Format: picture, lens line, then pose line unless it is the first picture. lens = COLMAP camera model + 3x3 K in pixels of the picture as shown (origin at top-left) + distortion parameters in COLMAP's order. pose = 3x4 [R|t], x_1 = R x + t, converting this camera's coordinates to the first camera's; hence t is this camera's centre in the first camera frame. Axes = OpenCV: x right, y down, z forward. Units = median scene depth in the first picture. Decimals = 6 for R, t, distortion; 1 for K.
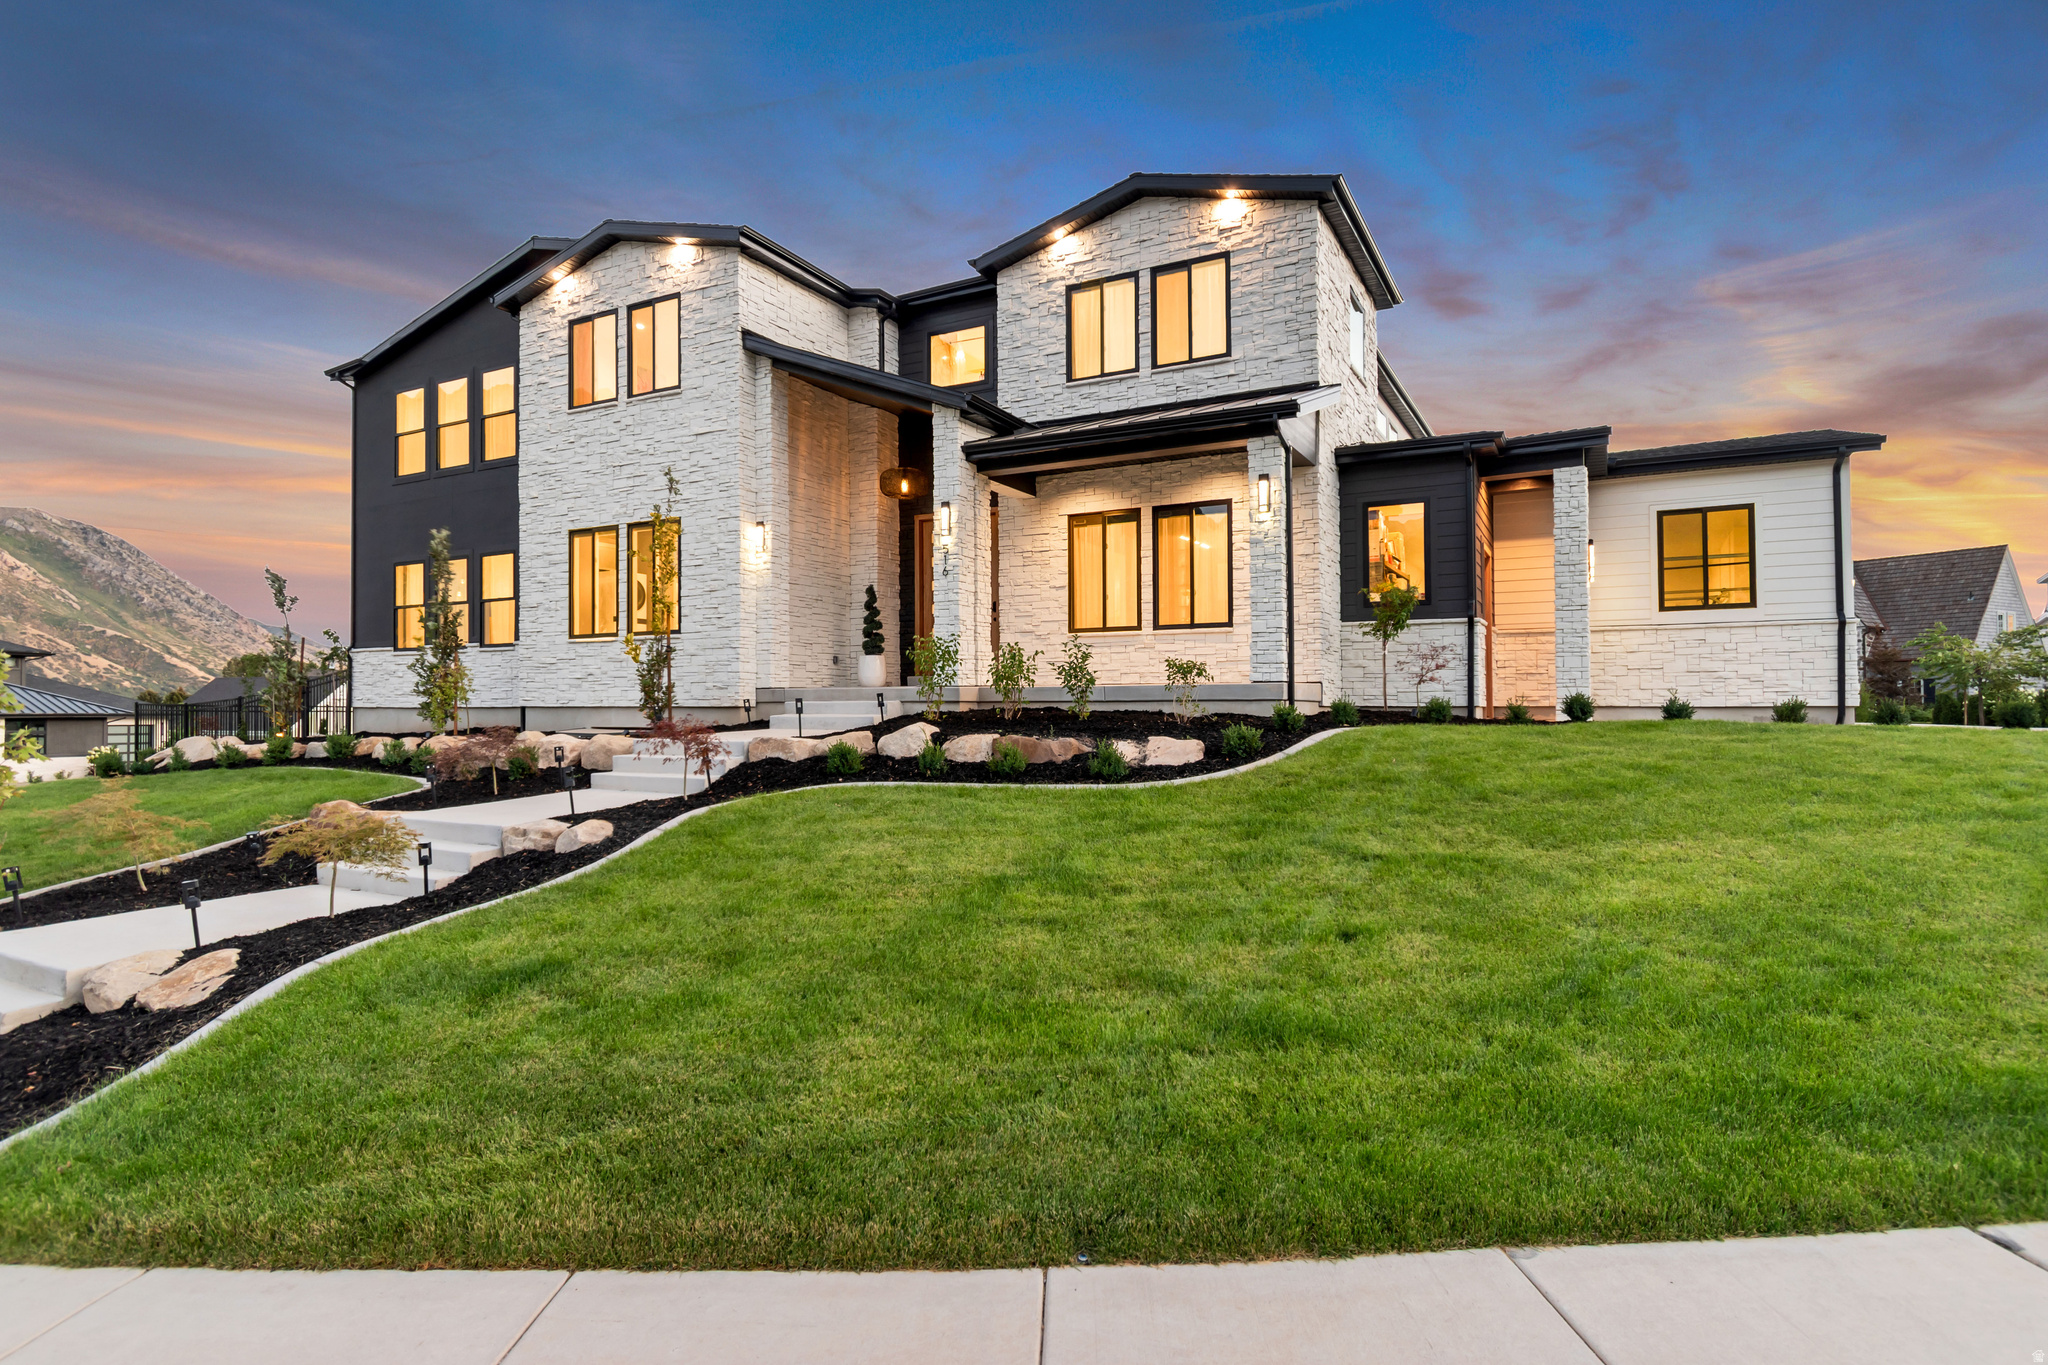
lens RADIAL K [[1059.9, 0, 1062.0], [0, 1059.9, 670.5], [0, 0, 1]] dist [0.005835, -0.002724]
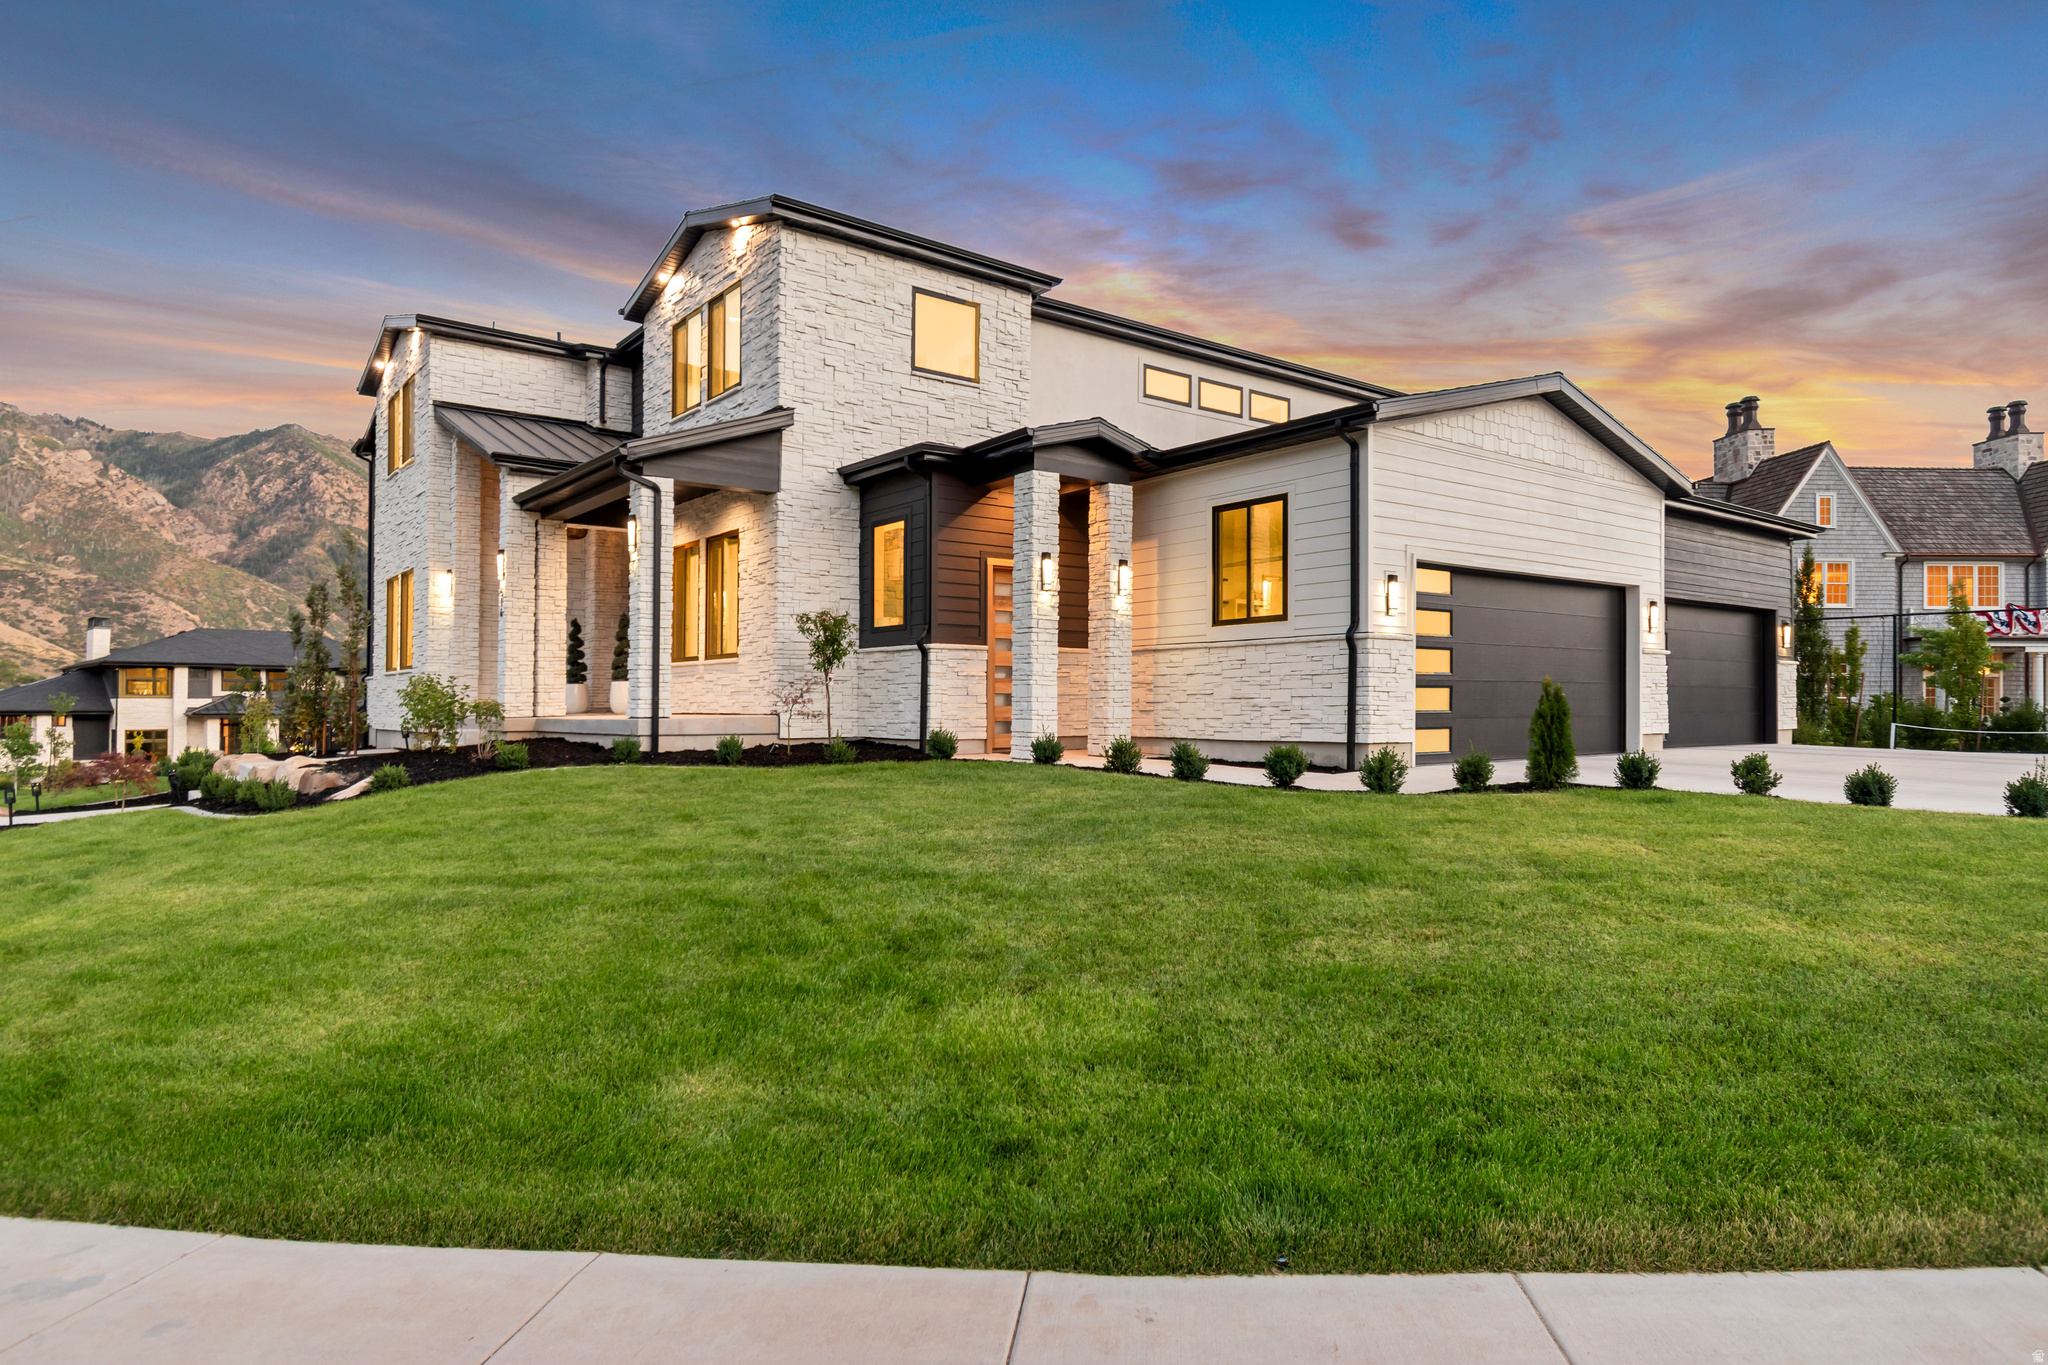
lens RADIAL K [[1188.8, 0, 1059.5], [0, 1188.8, 670.5], [0, 0, 1]] dist [0.001845, -0.002797]
pose [[0.920688, -0.013093, -0.390080, 0.818114], [0.016130, 0.999860, 0.004512, -0.026712], [0.389966, -0.010447, 0.920770, 0.080124]]
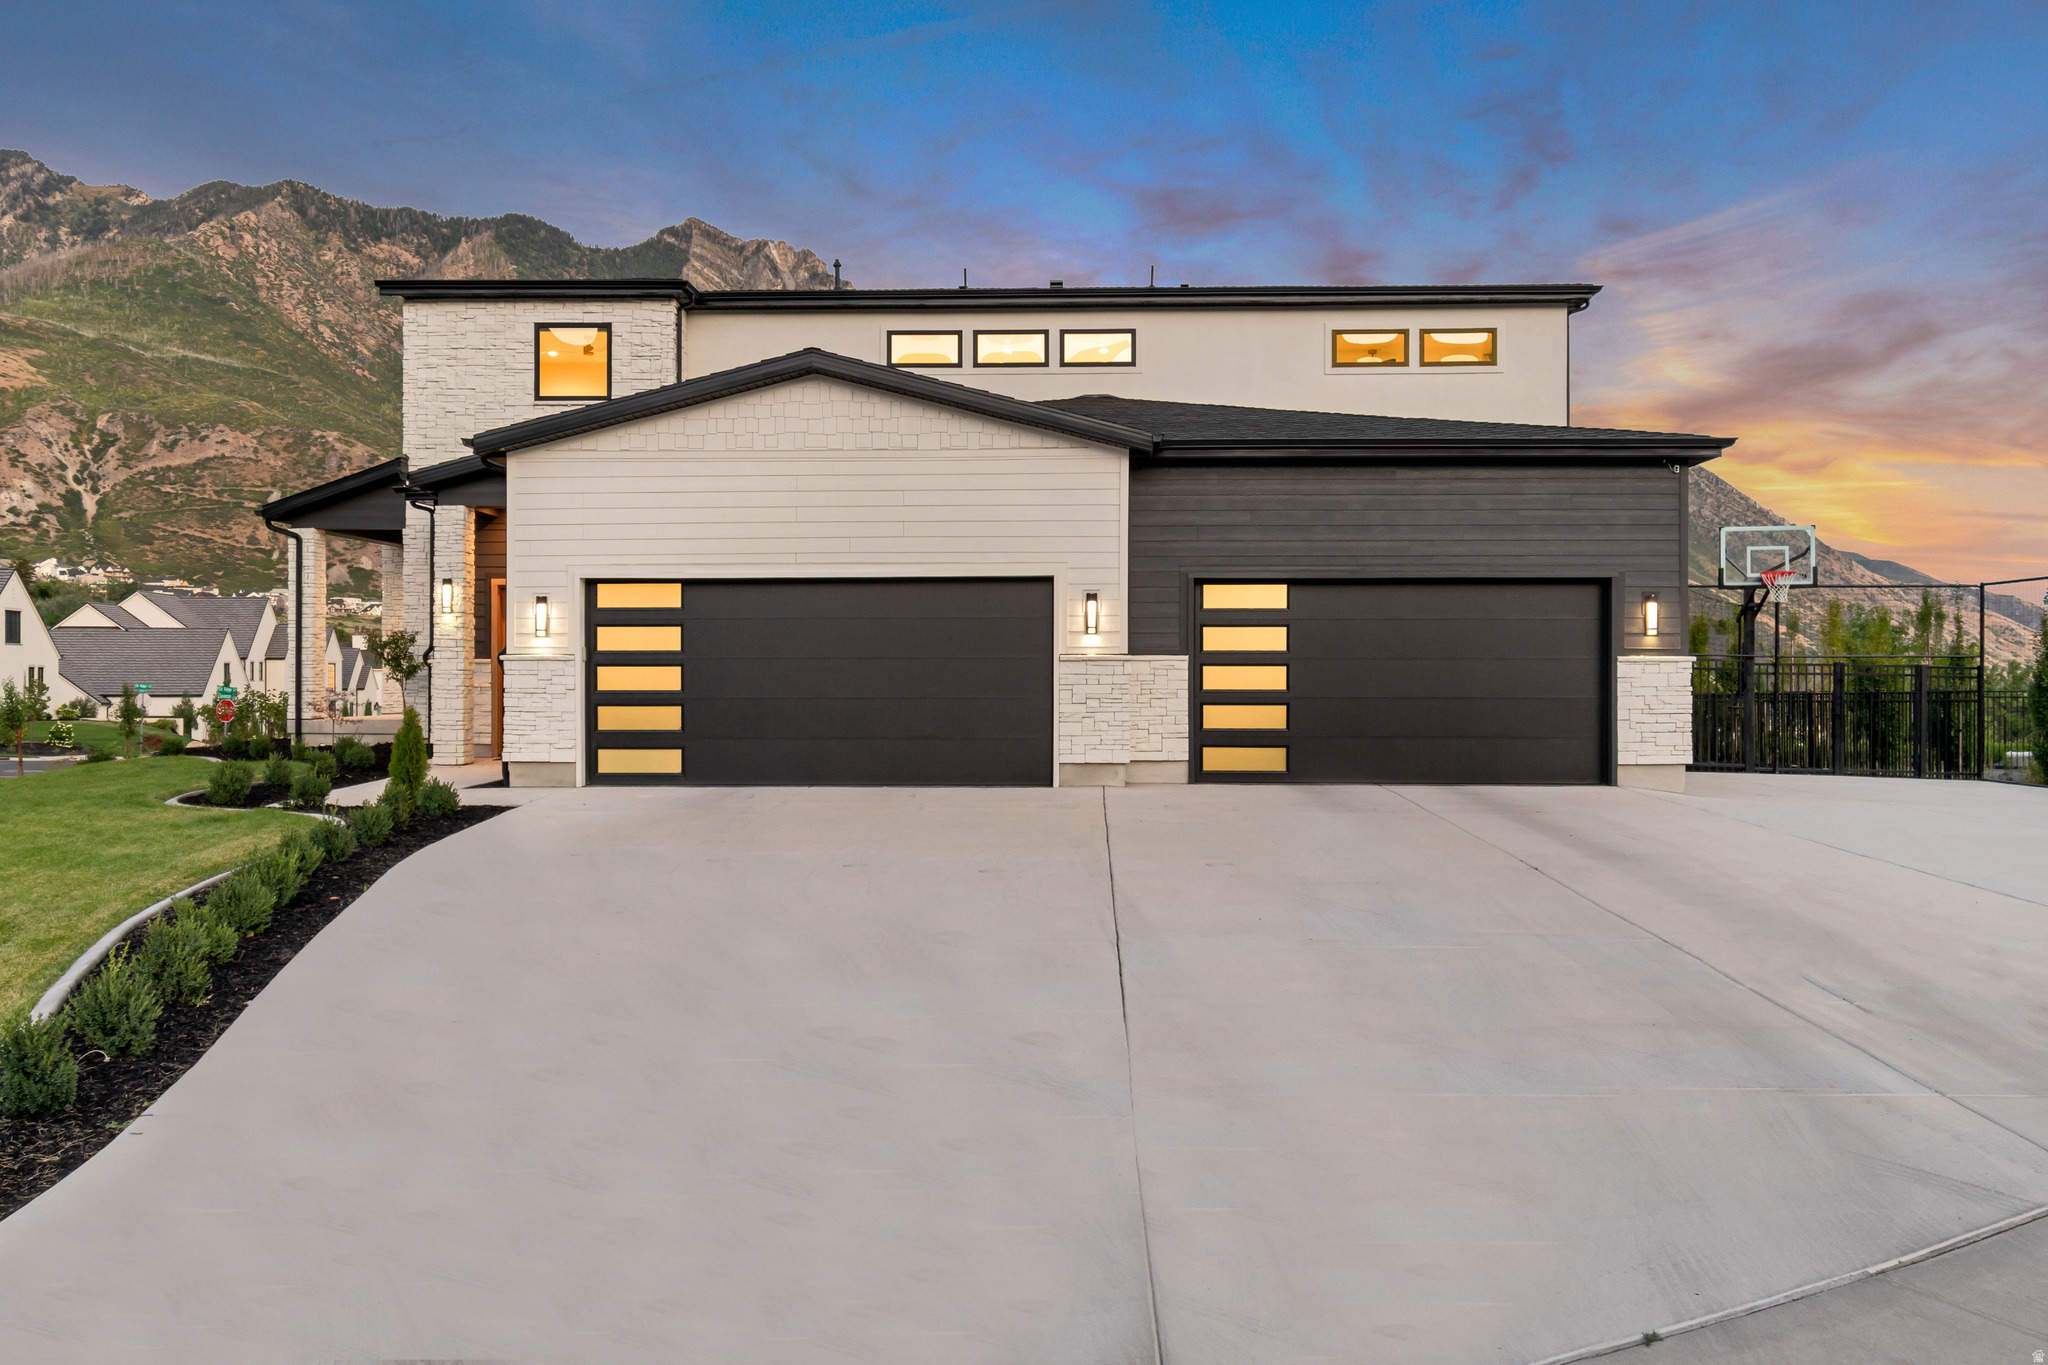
lens RADIAL K [[1599.7, 0, 1080.3], [0, 1599.7, 658.8], [0, 0, 1]] dist [0.013336, -0.007370]
pose [[0.456166, -0.007431, -0.889864, 1.918532], [0.031599, 0.999470, 0.007853, -0.038585], [0.889333, -0.031701, 0.456159, 0.772630]]
